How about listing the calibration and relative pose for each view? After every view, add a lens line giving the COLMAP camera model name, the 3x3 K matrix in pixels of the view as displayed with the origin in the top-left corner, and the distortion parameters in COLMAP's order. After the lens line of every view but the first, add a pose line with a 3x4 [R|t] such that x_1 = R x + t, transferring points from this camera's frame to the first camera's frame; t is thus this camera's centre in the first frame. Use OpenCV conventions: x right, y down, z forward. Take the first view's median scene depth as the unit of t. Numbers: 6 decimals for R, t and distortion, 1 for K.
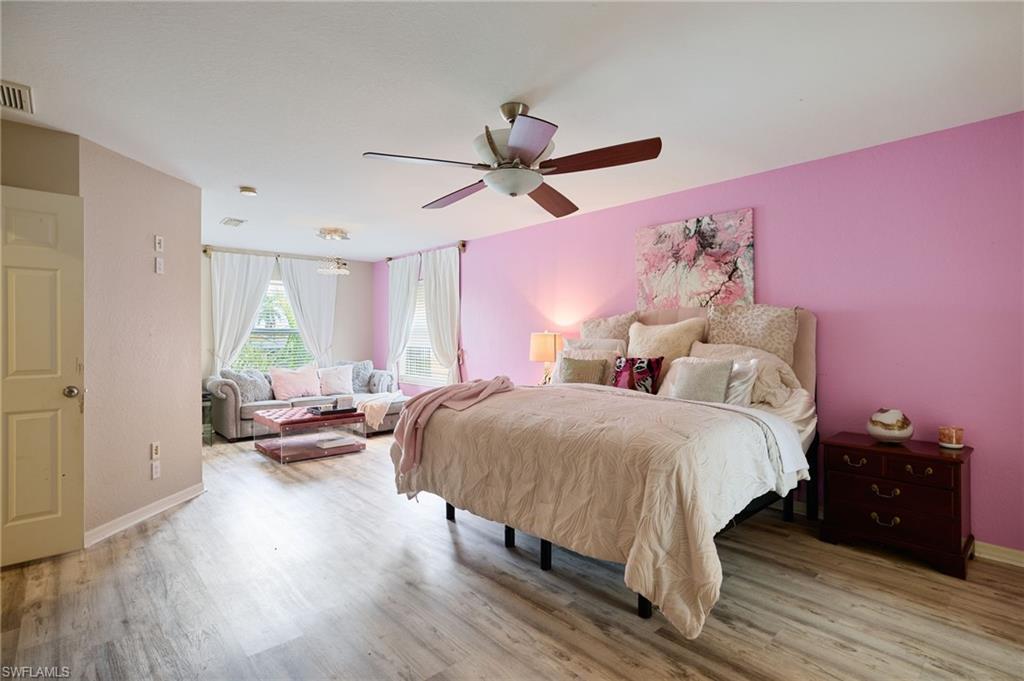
lens RADIAL K [[512.5, 0, 508.2], [0, 512.5, 335.6], [0, 0, 1]] dist [-0.000566, 0.001804]
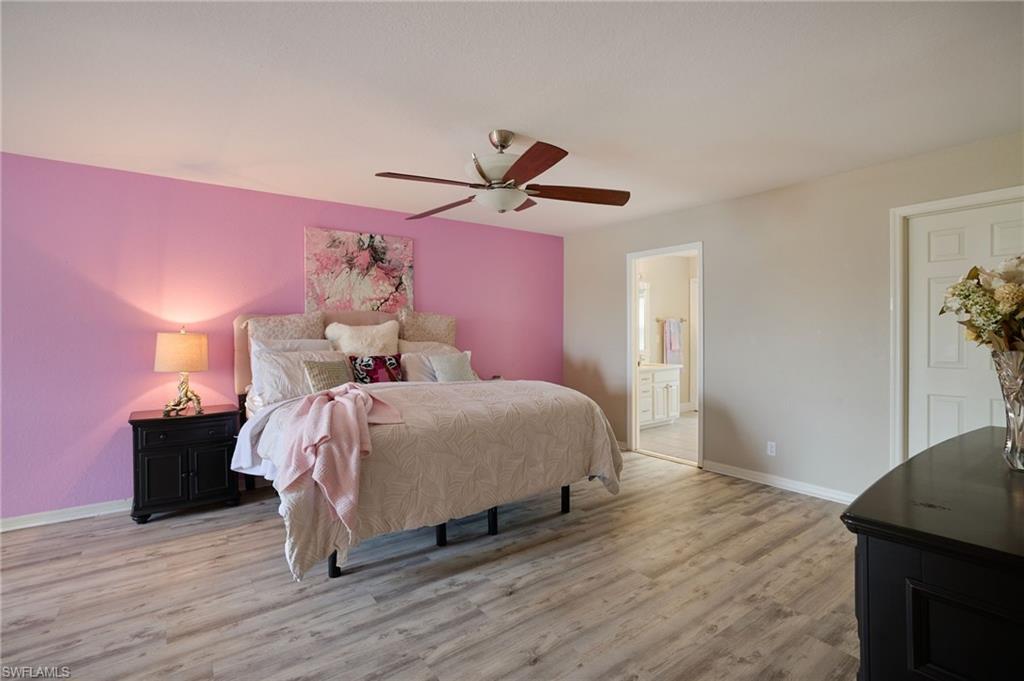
lens RADIAL K [[484.9, 0, 517.0], [0, 484.9, 336.1], [0, 0, 1]] dist [-0.002679, 0.000239]
pose [[0.086554, -0.008032, 0.996215, -0.714657], [0.005006, 0.999958, 0.007627, -0.005440], [-0.996235, 0.004327, 0.086591, 0.589392]]
